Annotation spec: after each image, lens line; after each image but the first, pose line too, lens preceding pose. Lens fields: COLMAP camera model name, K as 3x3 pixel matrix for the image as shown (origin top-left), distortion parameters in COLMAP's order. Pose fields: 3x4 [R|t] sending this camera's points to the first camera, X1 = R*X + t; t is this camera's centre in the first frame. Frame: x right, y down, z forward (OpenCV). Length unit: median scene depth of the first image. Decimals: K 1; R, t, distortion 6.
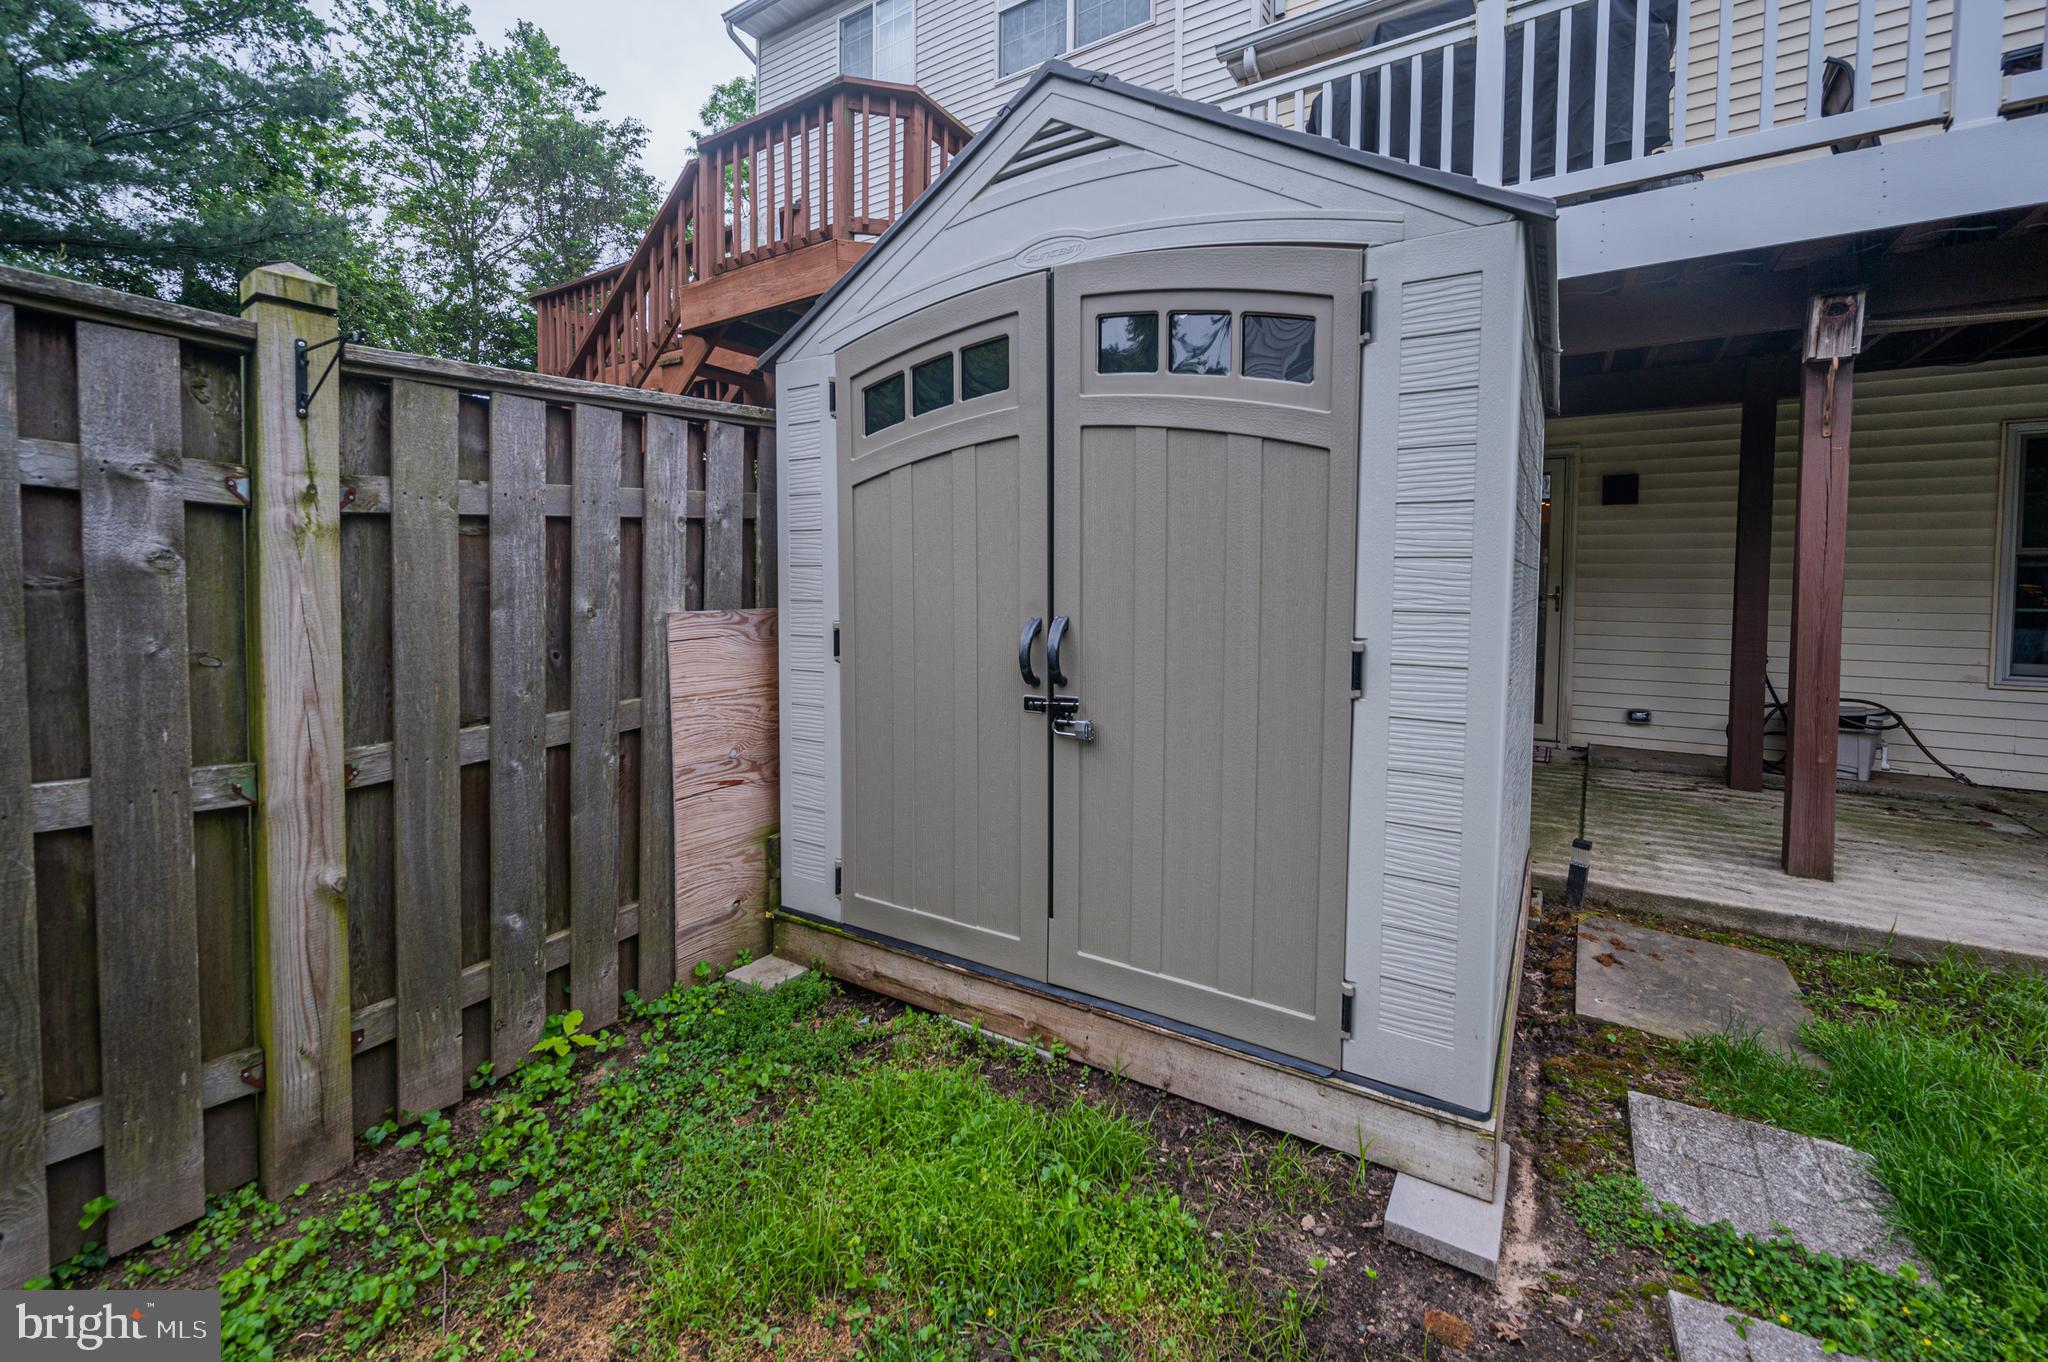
lens RADIAL K [[864.1, 0, 997.4], [0, 864.1, 618.8], [0, 0, 1]] dist [-0.000132, -0.000044]
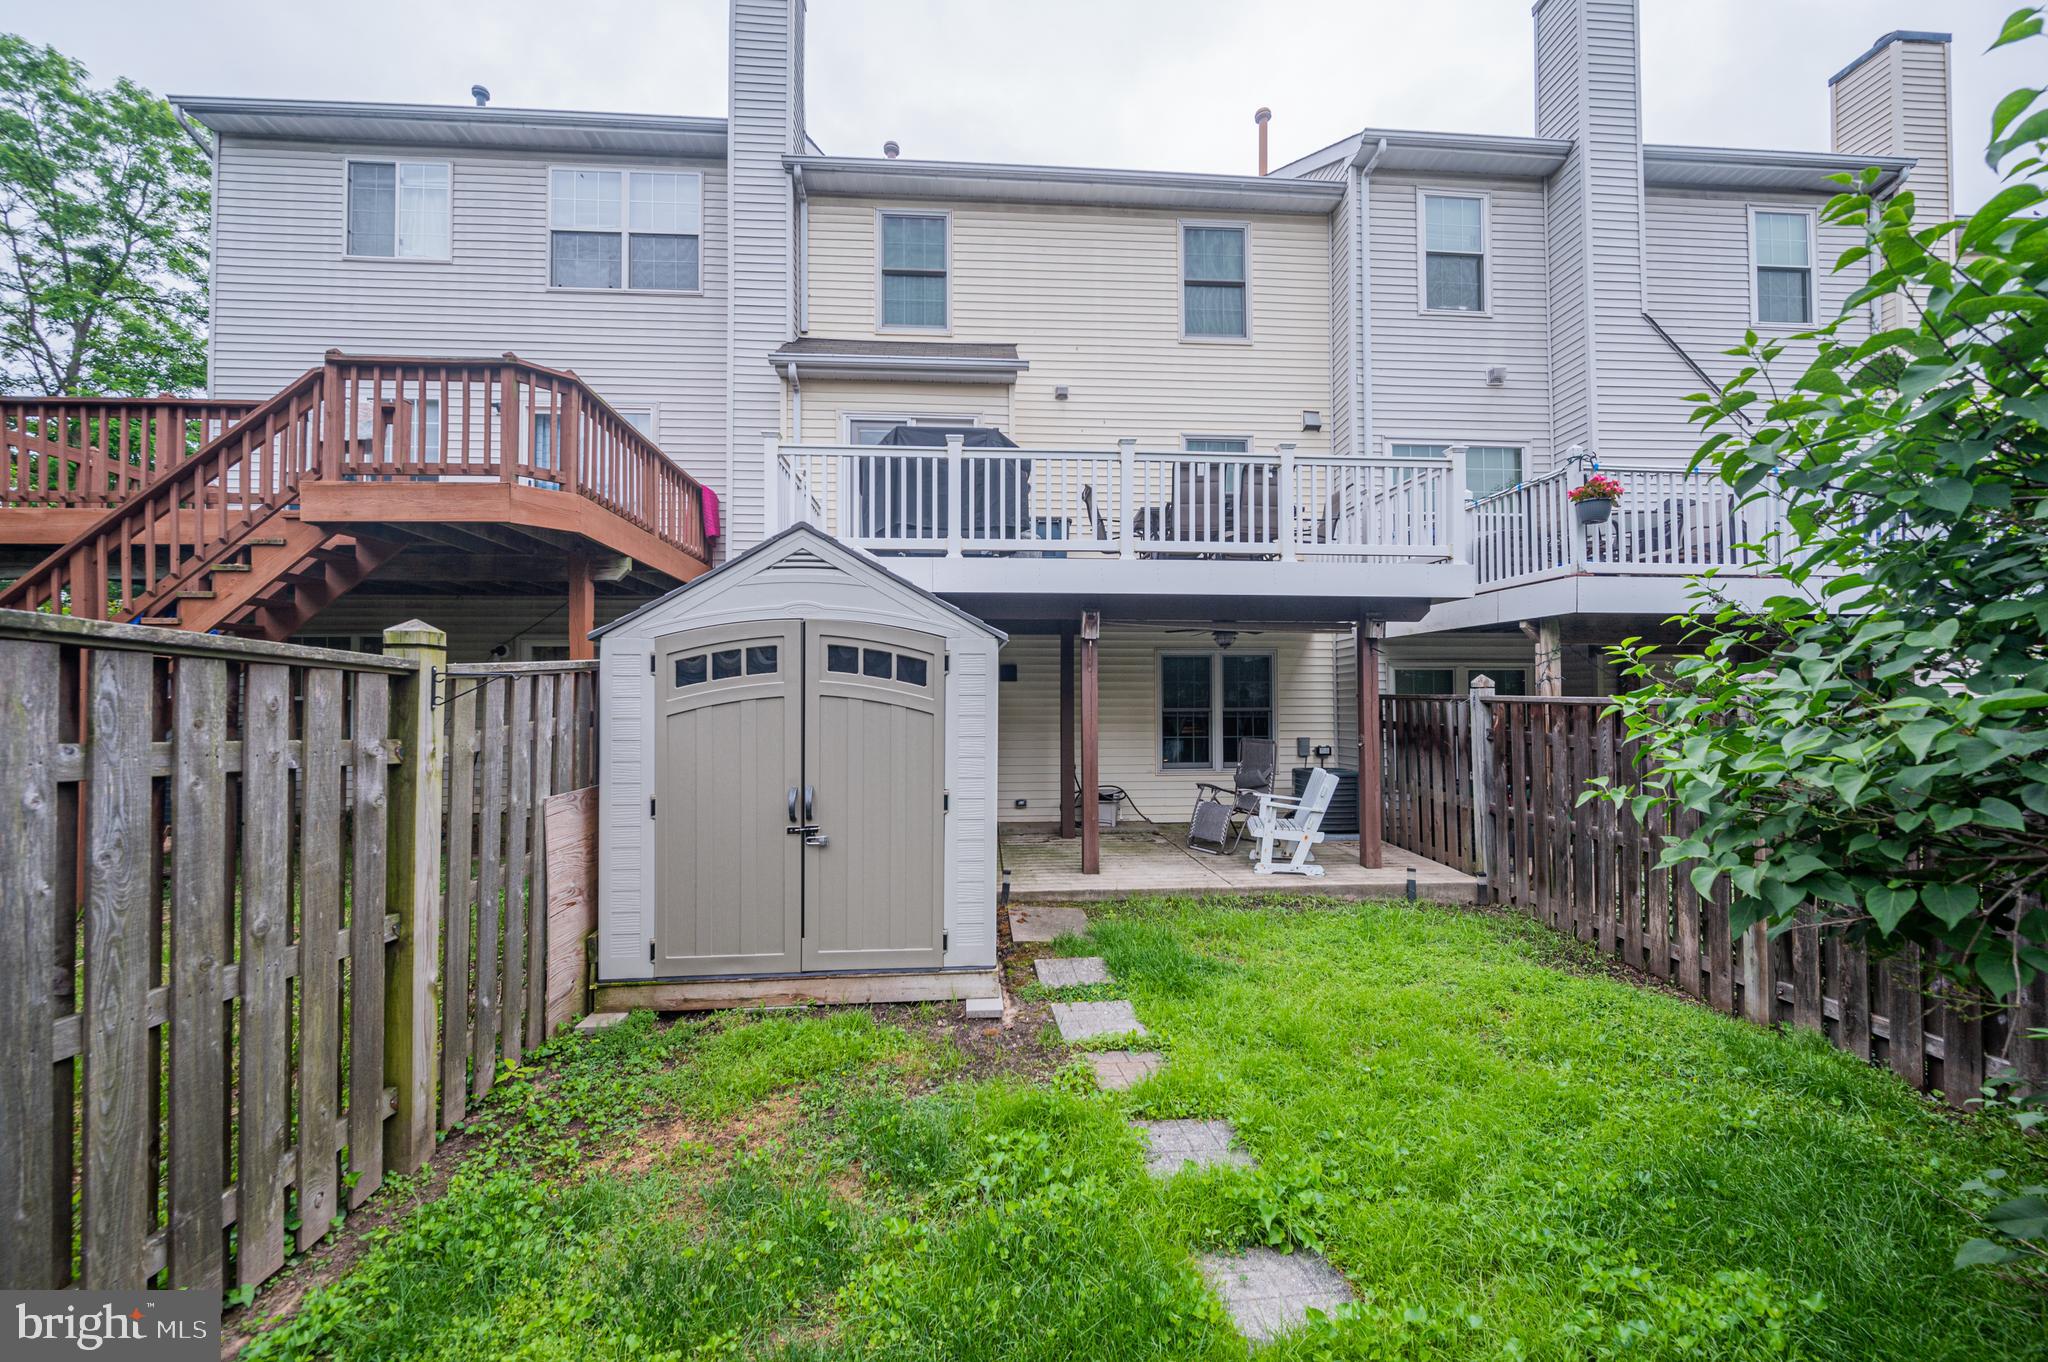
lens RADIAL K [[792.4, 0, 1032.5], [0, 792.4, 701.5], [0, 0, 1]] dist [-0.000163, -0.000013]
pose [[0.784220, -0.008275, 0.620428, -0.611014], [0.034290, 0.998961, -0.030019, -0.116445], [-0.619535, 0.044816, 0.783688, -0.732551]]
